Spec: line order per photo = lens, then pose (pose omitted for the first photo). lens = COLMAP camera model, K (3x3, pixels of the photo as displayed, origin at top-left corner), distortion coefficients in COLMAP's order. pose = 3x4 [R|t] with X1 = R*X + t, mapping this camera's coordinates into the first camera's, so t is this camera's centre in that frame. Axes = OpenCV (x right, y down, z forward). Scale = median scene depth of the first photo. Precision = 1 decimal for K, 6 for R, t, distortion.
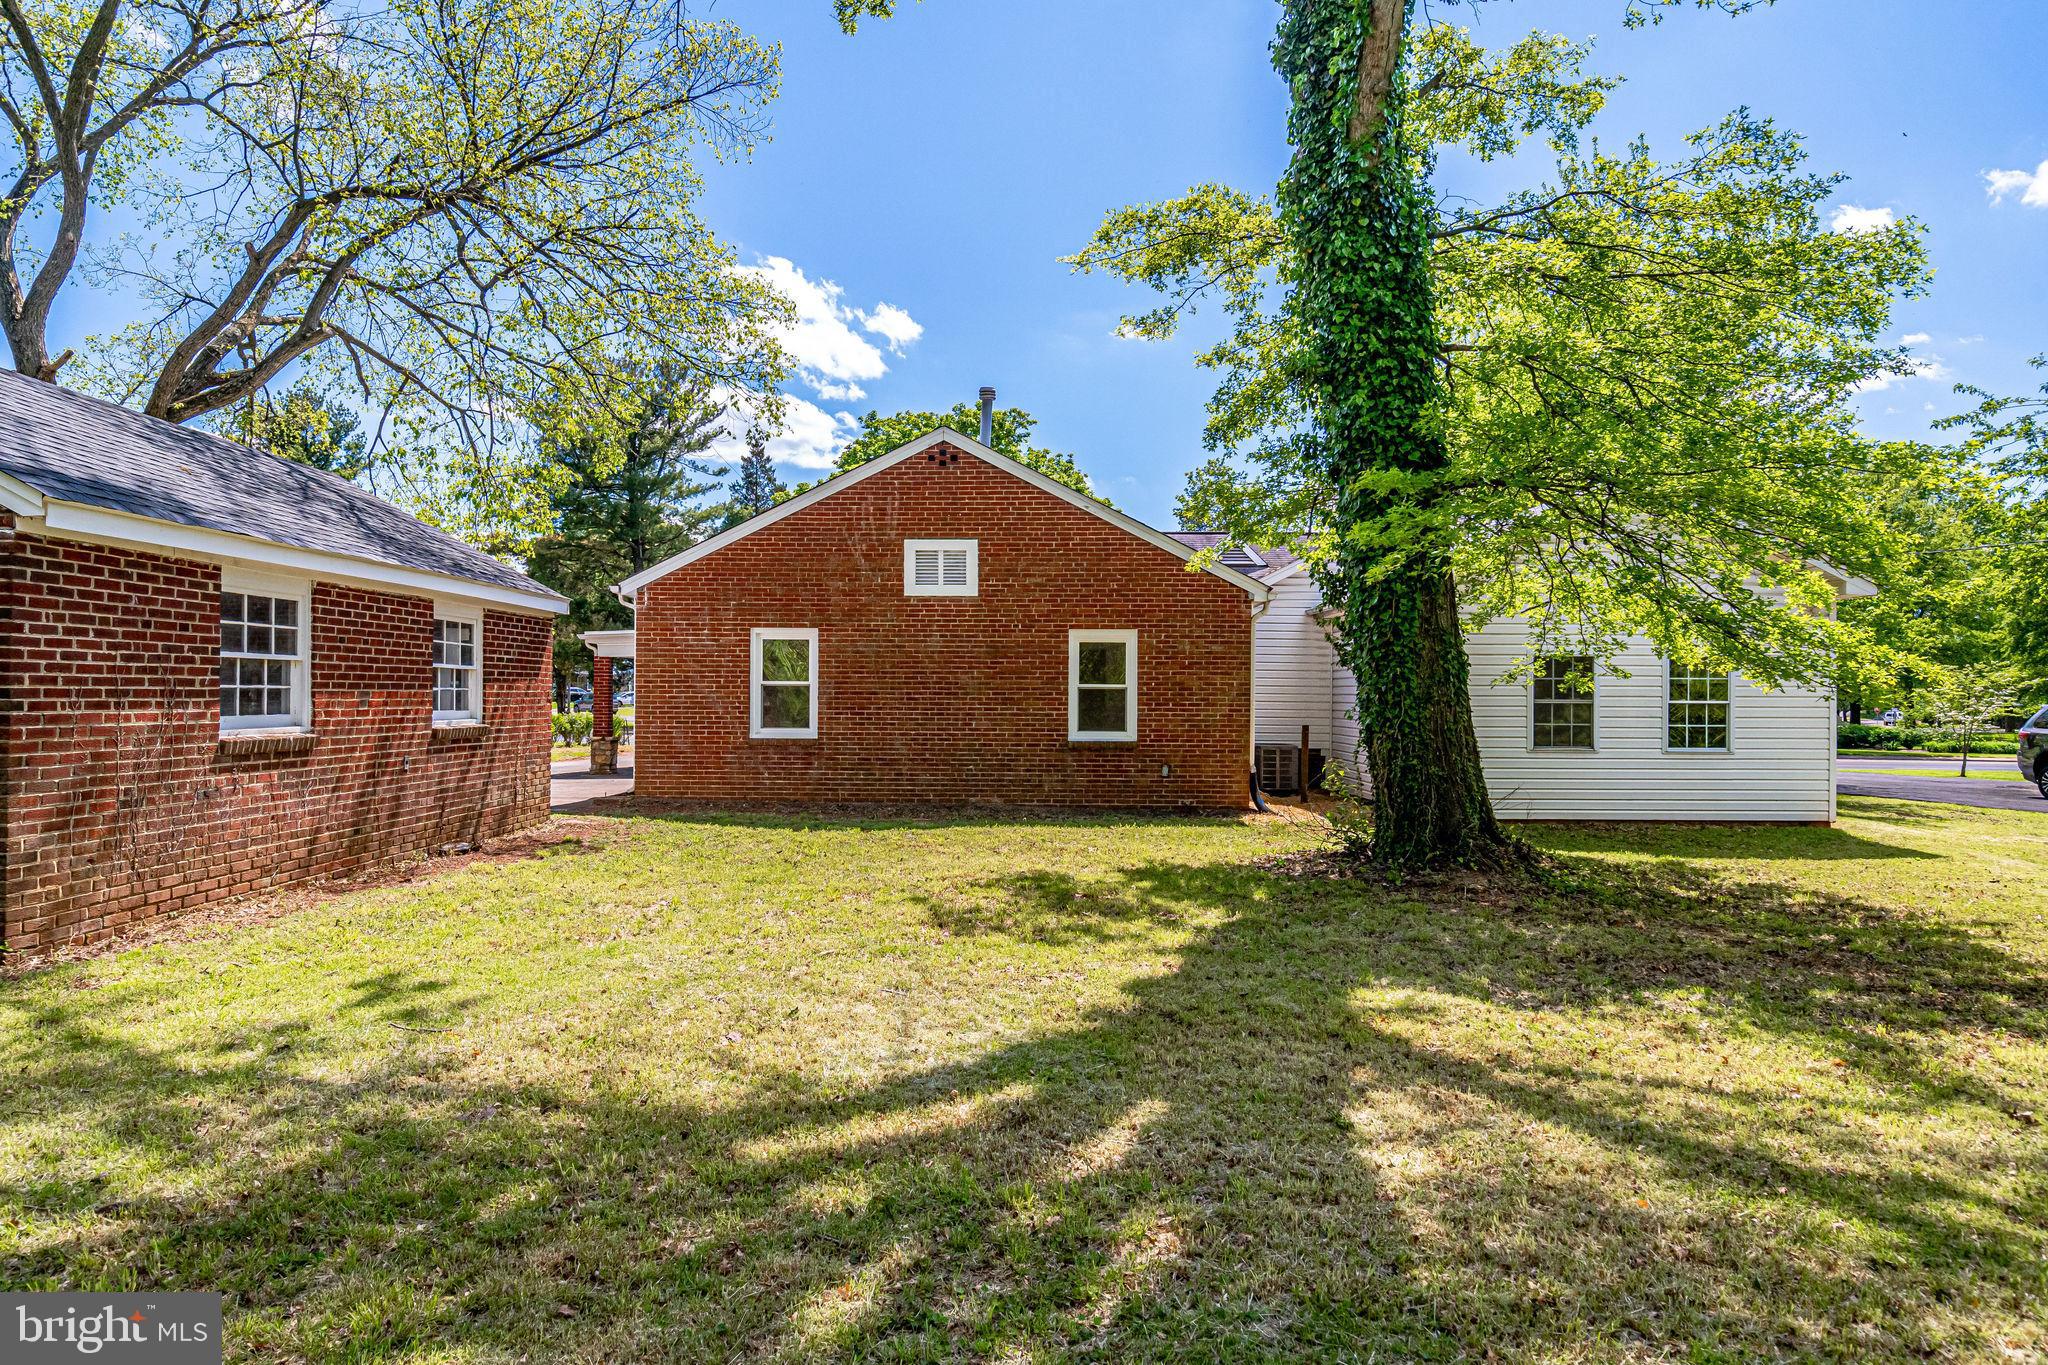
lens RADIAL K [[1245.6, 0, 1024.0], [0, 1245.6, 682.5], [0, 0, 1]] dist [0.018063, -0.014516]
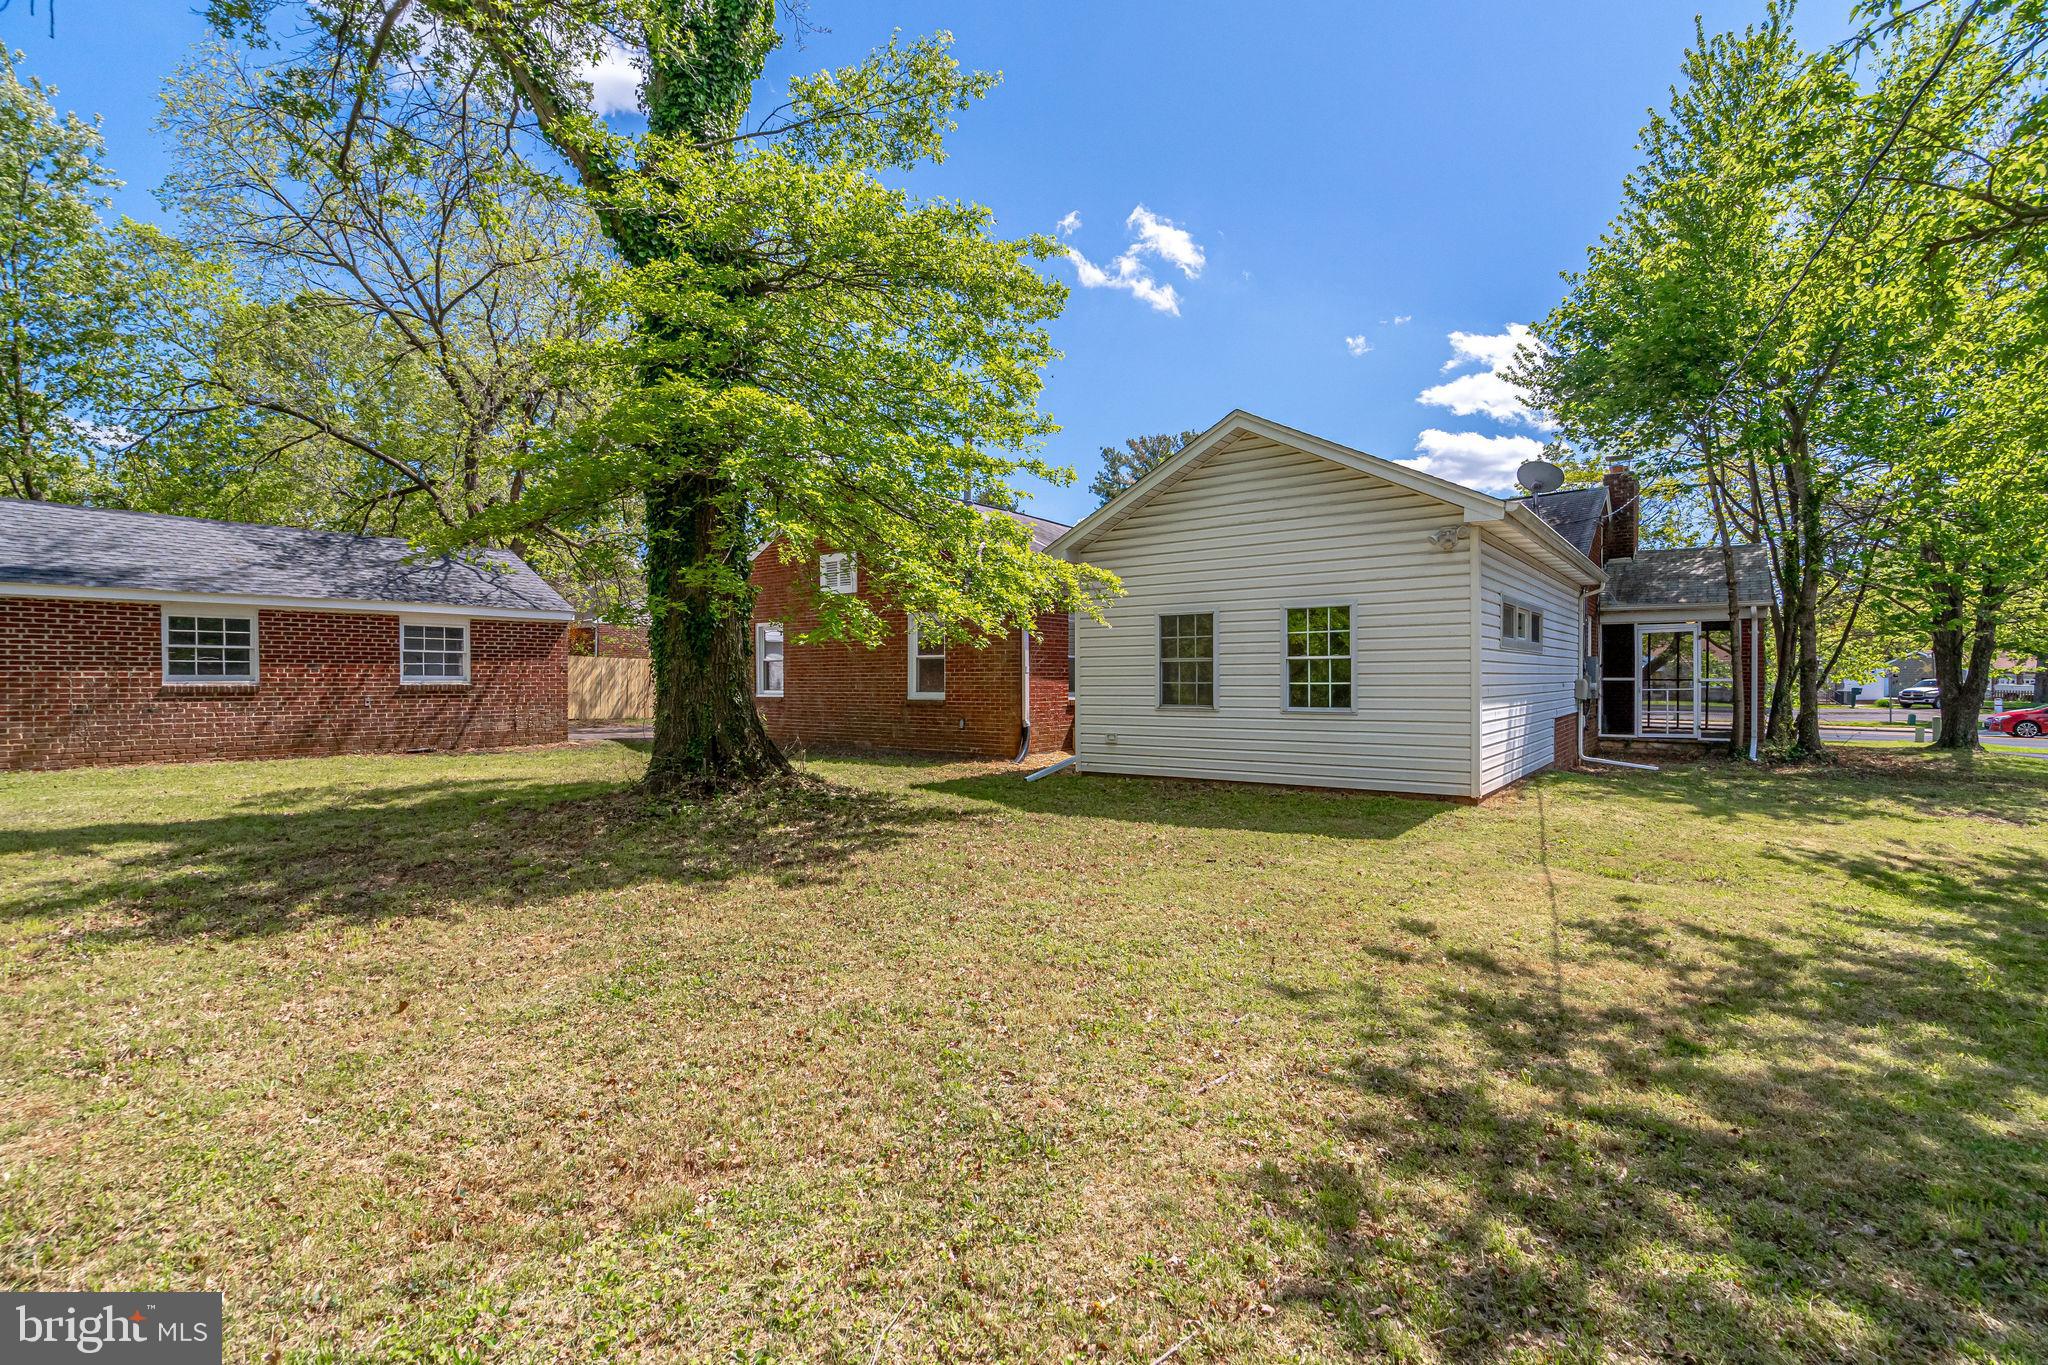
lens RADIAL K [[924.8, 0, 1024.0], [0, 924.8, 682.5], [0, 0, 1]] dist [-0.003694, 0.000441]
pose [[0.795408, -0.006999, -0.606033, 1.101190], [0.014084, 0.999877, 0.006938, 0.037151], [0.605910, -0.014054, 0.795409, 0.471904]]
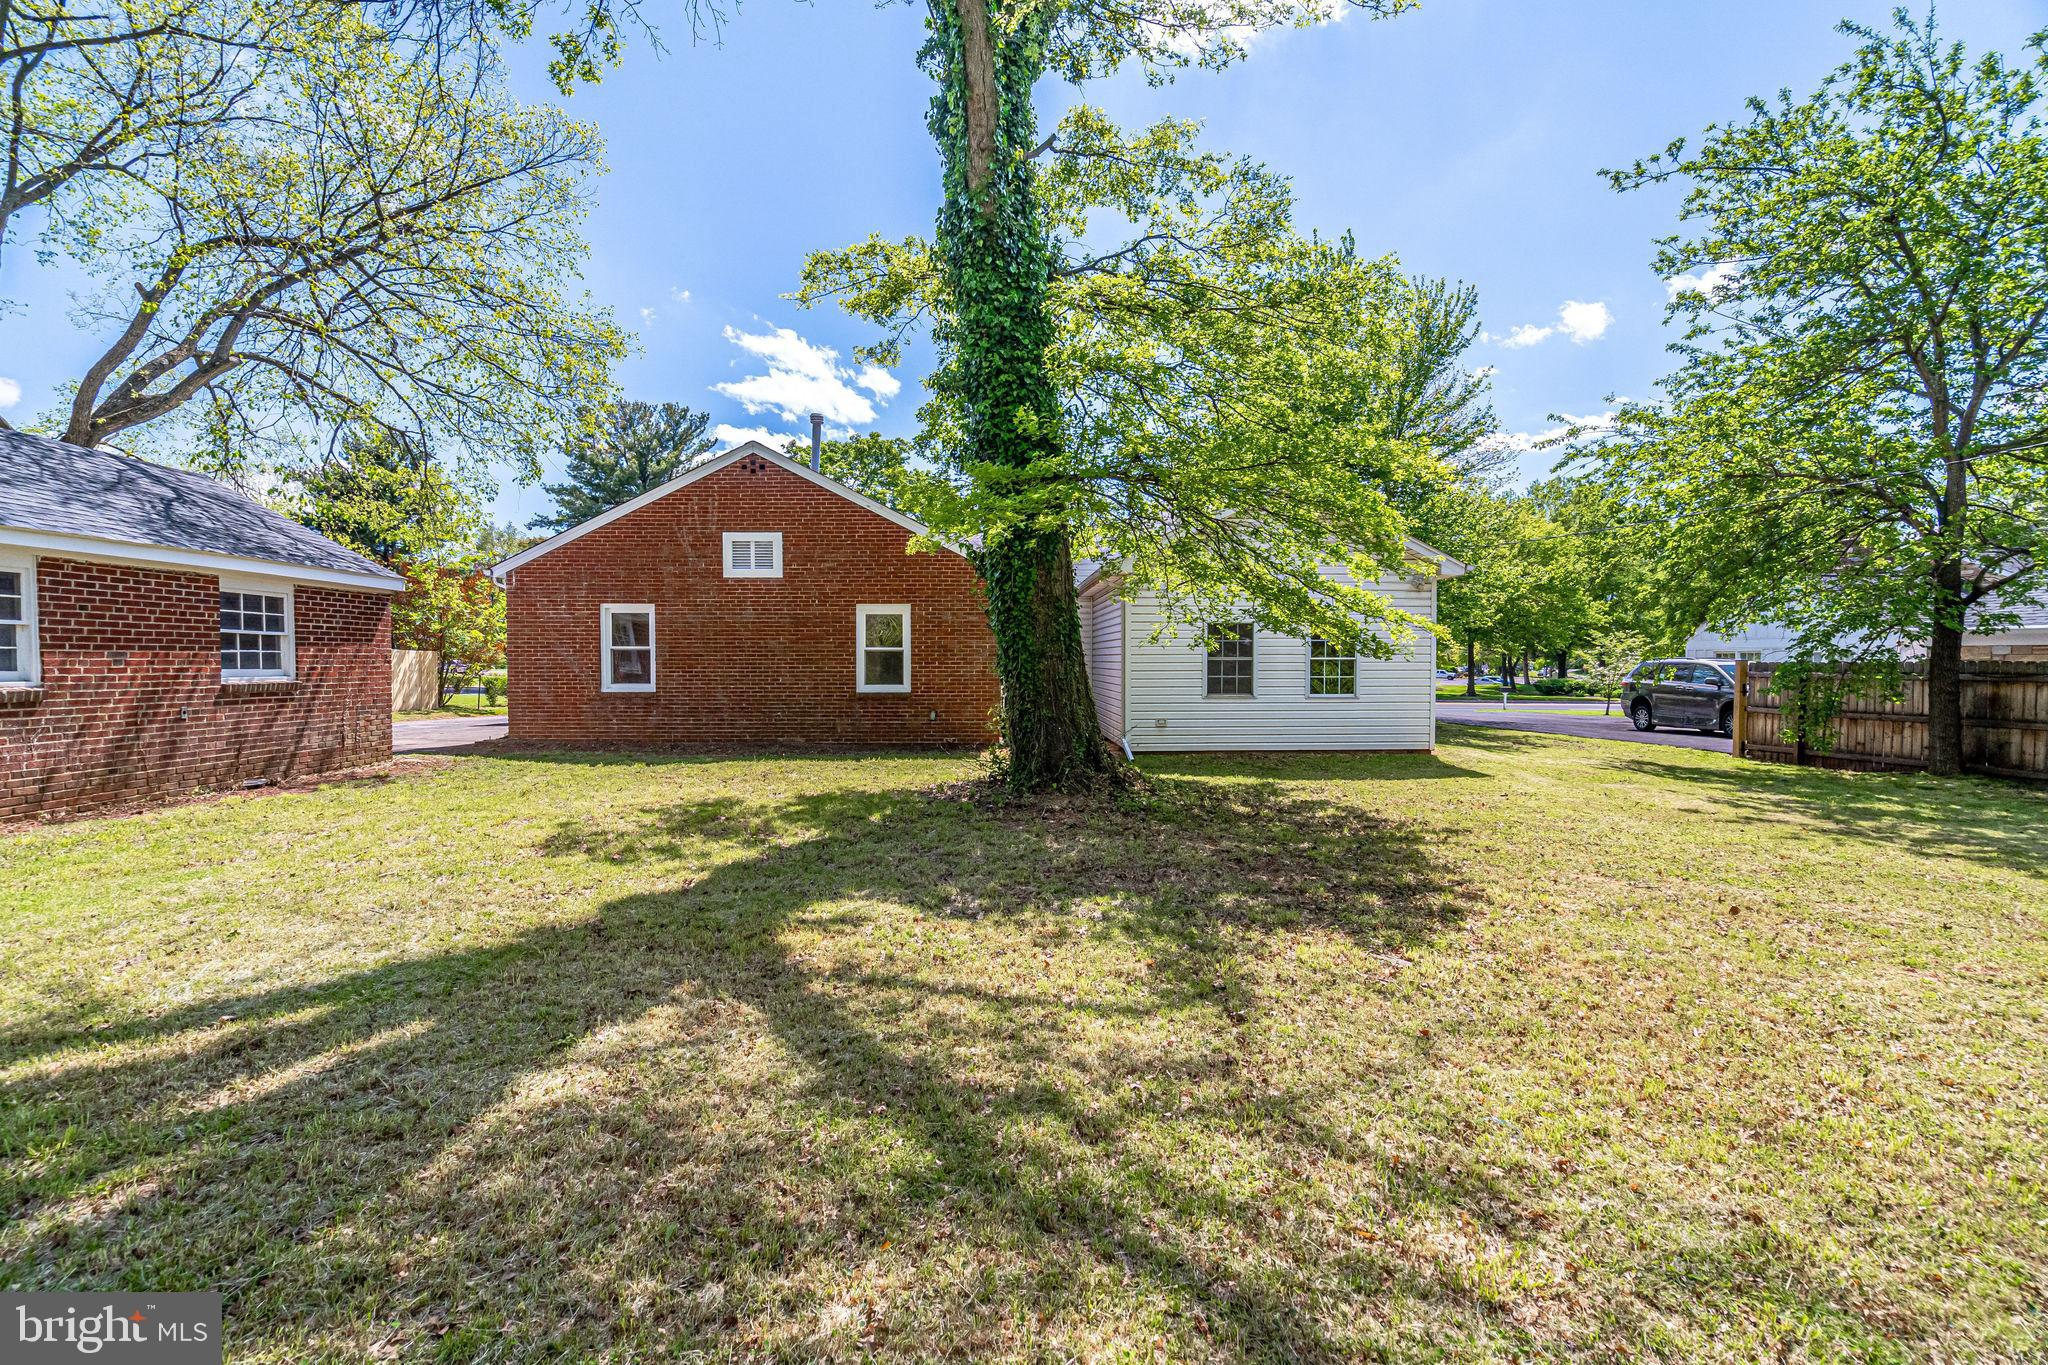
lens RADIAL K [[924.8, 0, 1024.0], [0, 924.8, 682.5], [0, 0, 1]] dist [-0.003694, 0.000441]
pose [[0.999038, -0.006227, 0.043402, 0.255273], [0.004779, 0.999431, 0.033384, 0.009760], [-0.043586, -0.033145, 0.998500, 0.088770]]
